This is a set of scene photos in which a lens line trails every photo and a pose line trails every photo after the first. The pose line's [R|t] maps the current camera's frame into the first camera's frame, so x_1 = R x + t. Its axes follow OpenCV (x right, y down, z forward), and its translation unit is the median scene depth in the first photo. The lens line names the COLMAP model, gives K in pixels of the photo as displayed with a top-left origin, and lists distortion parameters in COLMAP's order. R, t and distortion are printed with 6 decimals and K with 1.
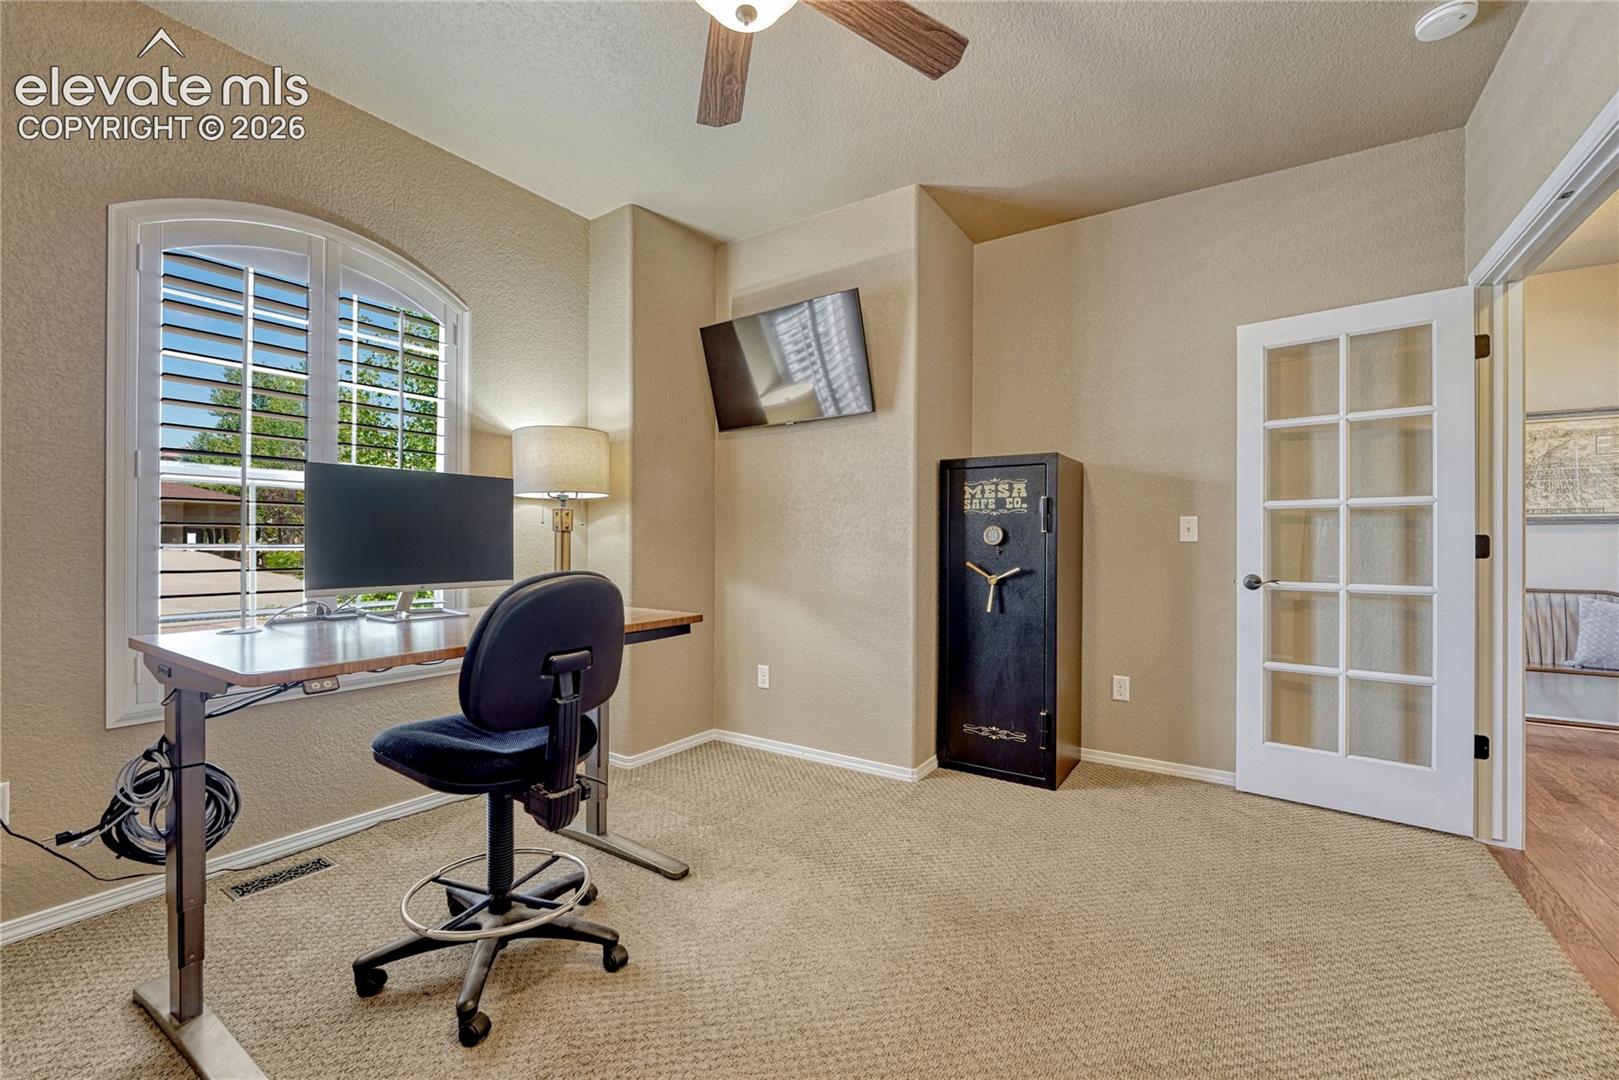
lens RADIAL K [[680.8, 0, 805.1], [0, 680.8, 542.4], [0, 0, 1]] dist [-0.005547, -0.000455]
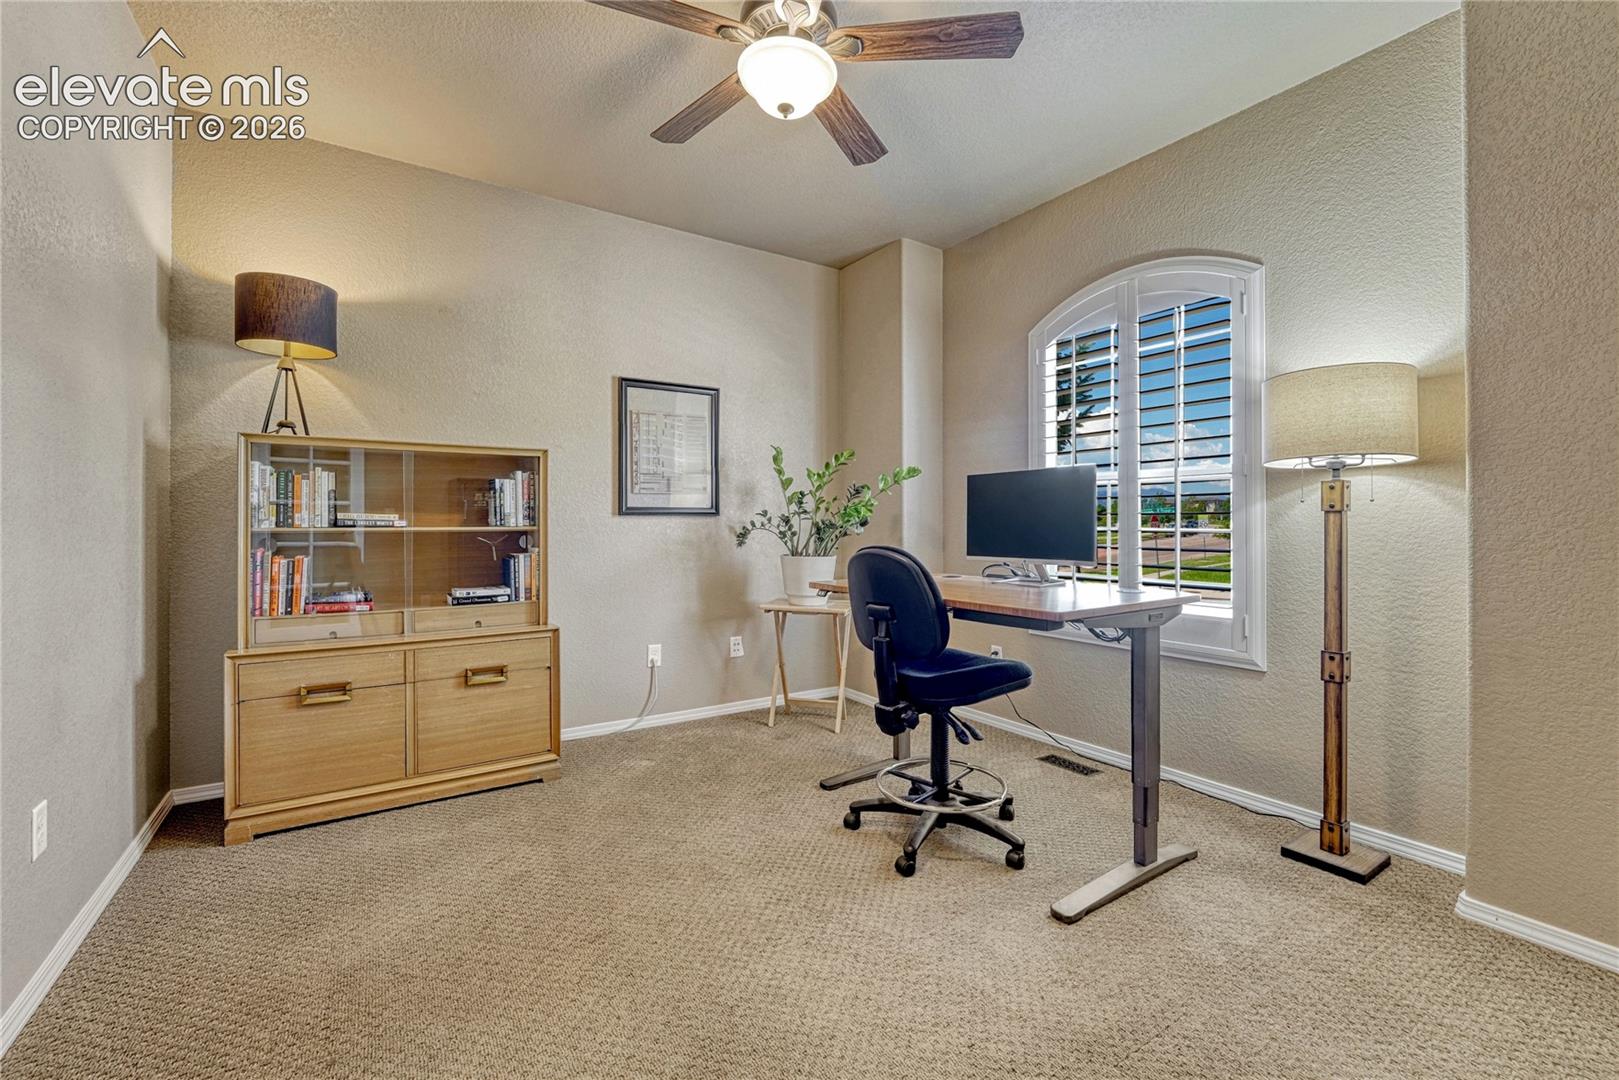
lens RADIAL K [[680.8, 0, 807.9], [0, 680.8, 523.6], [0, 0, 1]] dist [-0.005547, -0.000455]
pose [[-0.379508, -0.000148, -0.925188, 0.599976], [-0.004837, 0.999987, 0.001824, -0.002499], [0.925176, 0.005167, -0.379504, 0.850759]]
